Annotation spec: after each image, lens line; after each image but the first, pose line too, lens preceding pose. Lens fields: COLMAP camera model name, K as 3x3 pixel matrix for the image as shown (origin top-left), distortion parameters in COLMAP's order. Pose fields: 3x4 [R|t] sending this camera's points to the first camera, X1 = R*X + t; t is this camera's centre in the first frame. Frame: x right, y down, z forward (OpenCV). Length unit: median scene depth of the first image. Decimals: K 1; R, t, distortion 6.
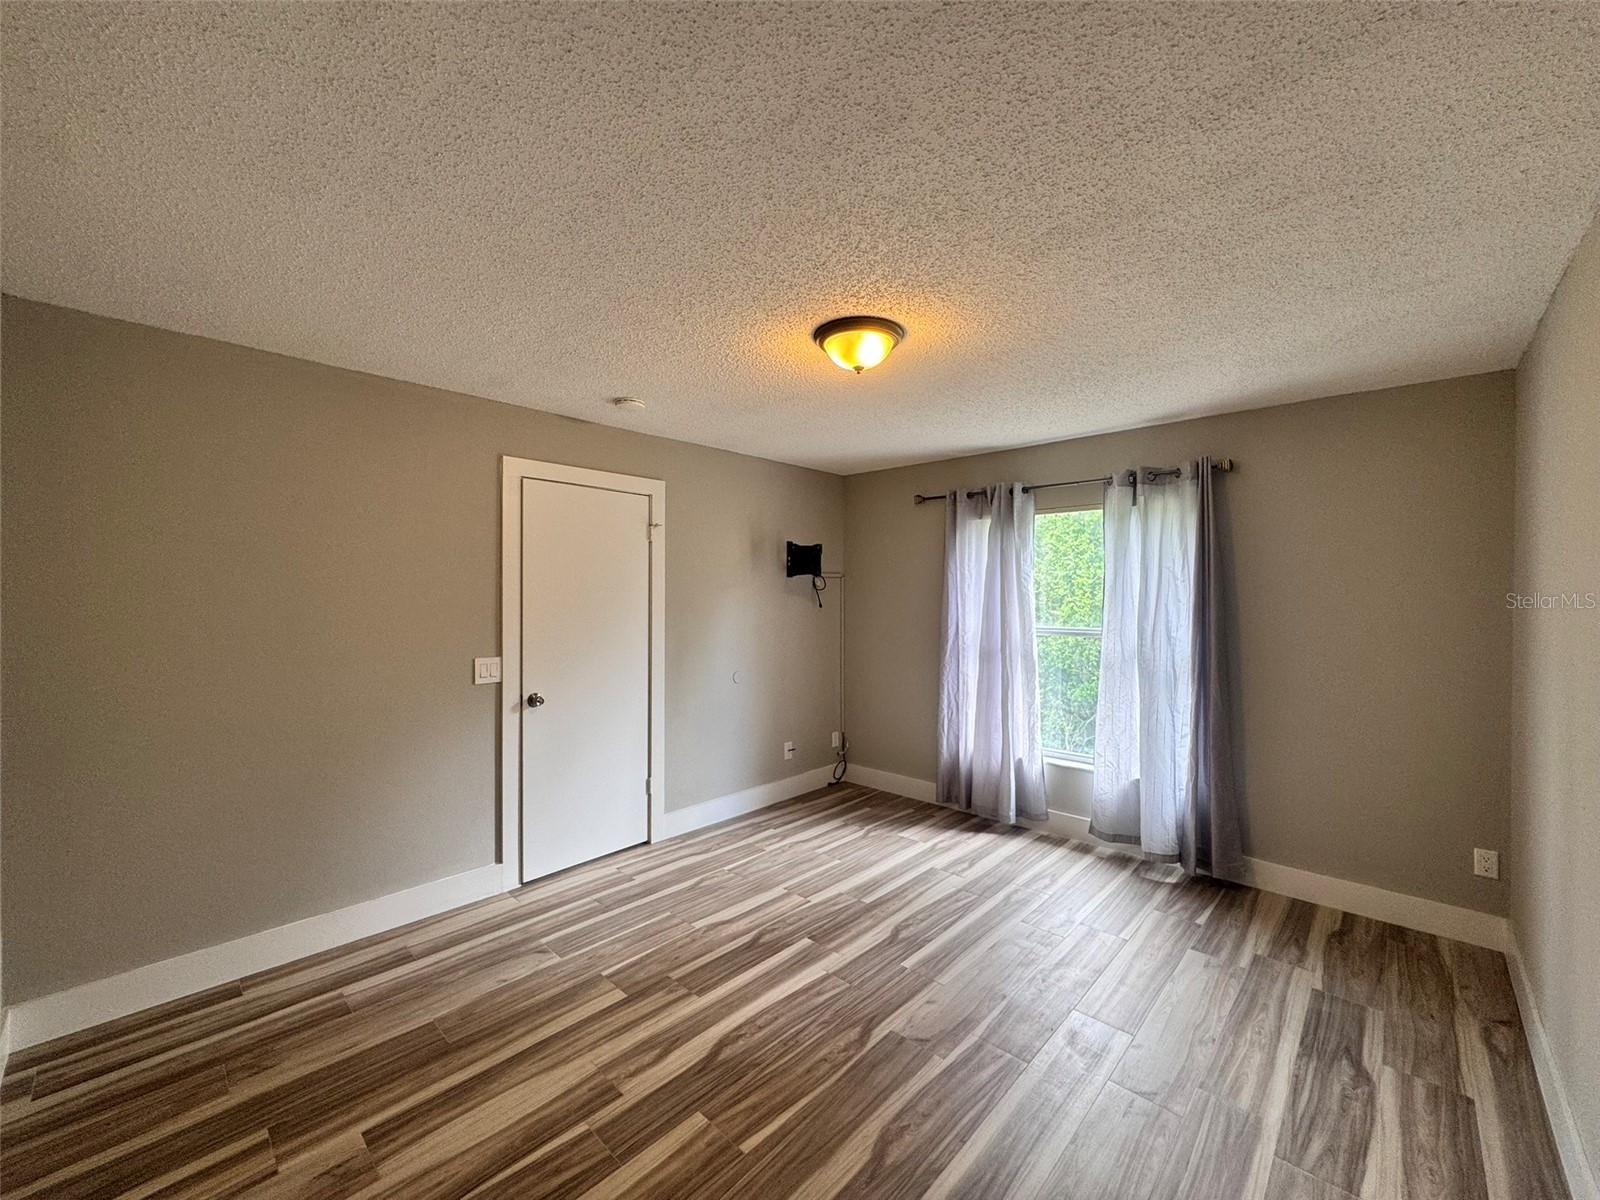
lens RADIAL K [[638.5, 0, 802.1], [0, 638.5, 598.9], [0, 0, 1]] dist [-0.002168, -0.000118]
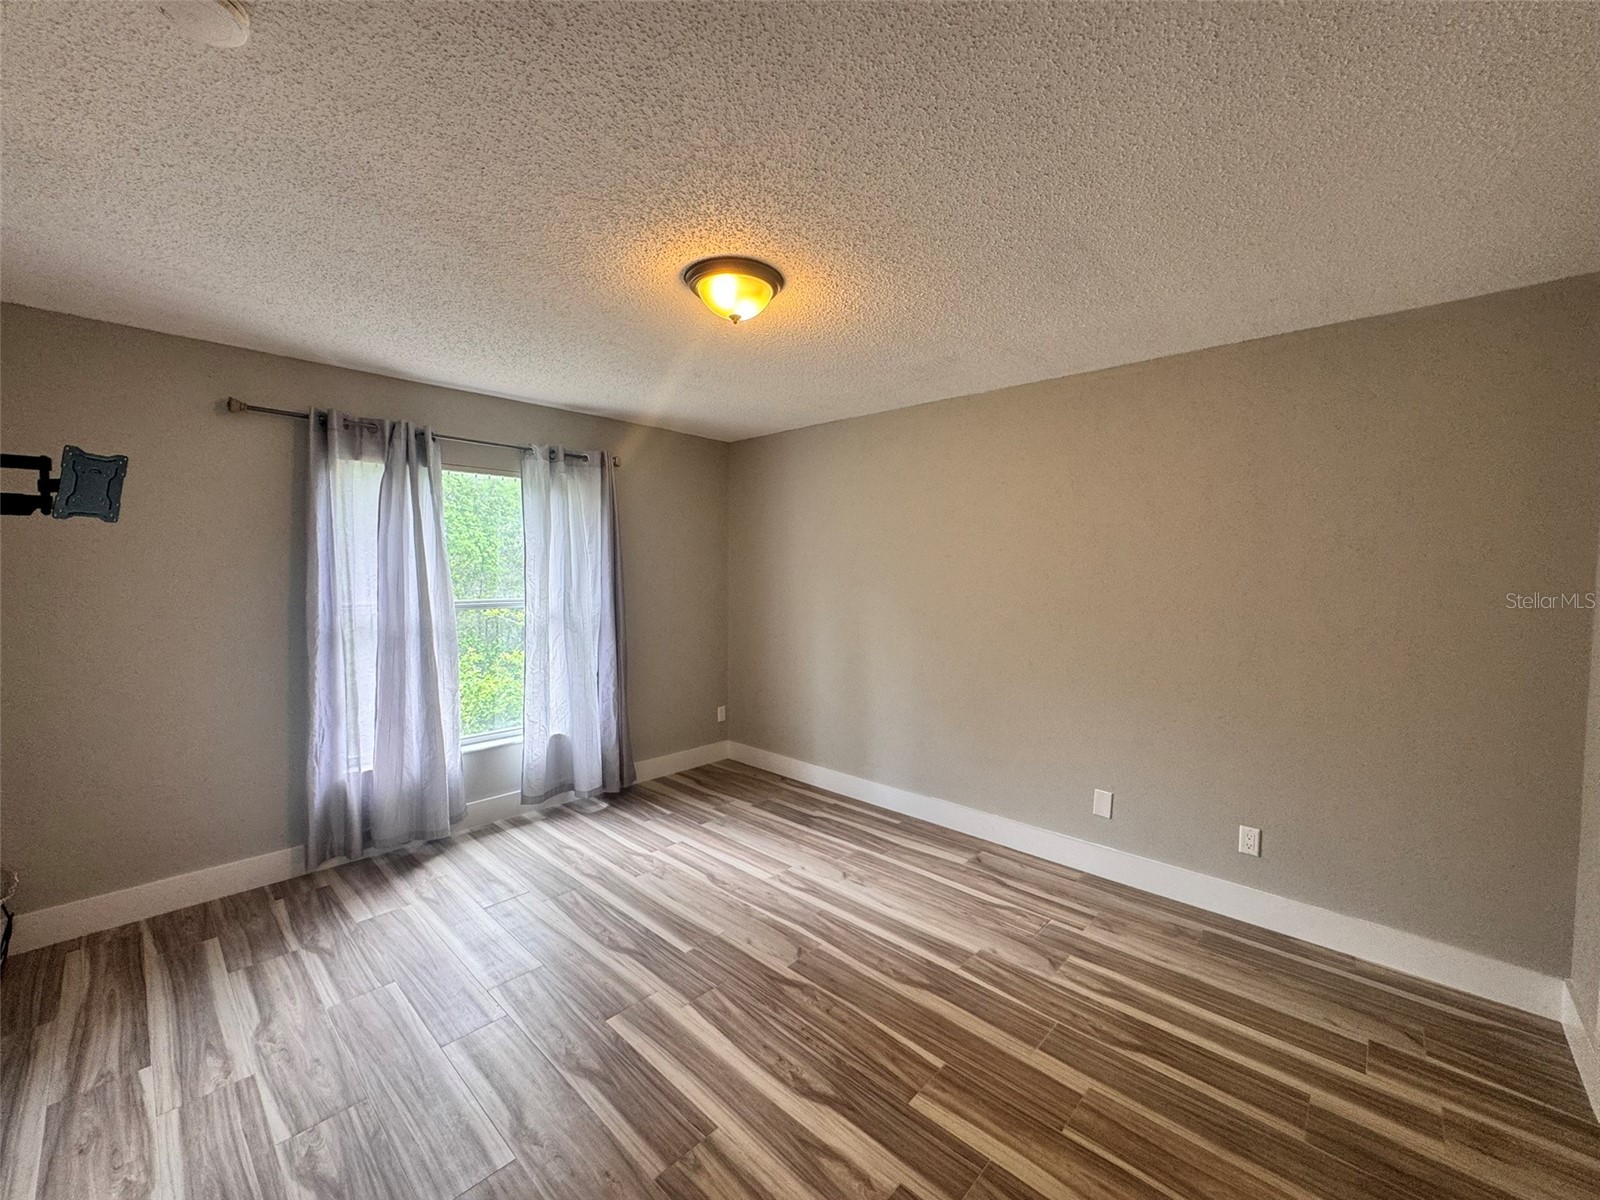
lens RADIAL K [[638.5, 0, 802.1], [0, 638.5, 598.9], [0, 0, 1]] dist [-0.002168, -0.000118]
pose [[-0.003945, -0.049635, 0.998760, -0.604478], [0.000322, 0.998767, 0.049636, -0.001760], [-0.999992, 0.000517, -0.003924, 0.648644]]
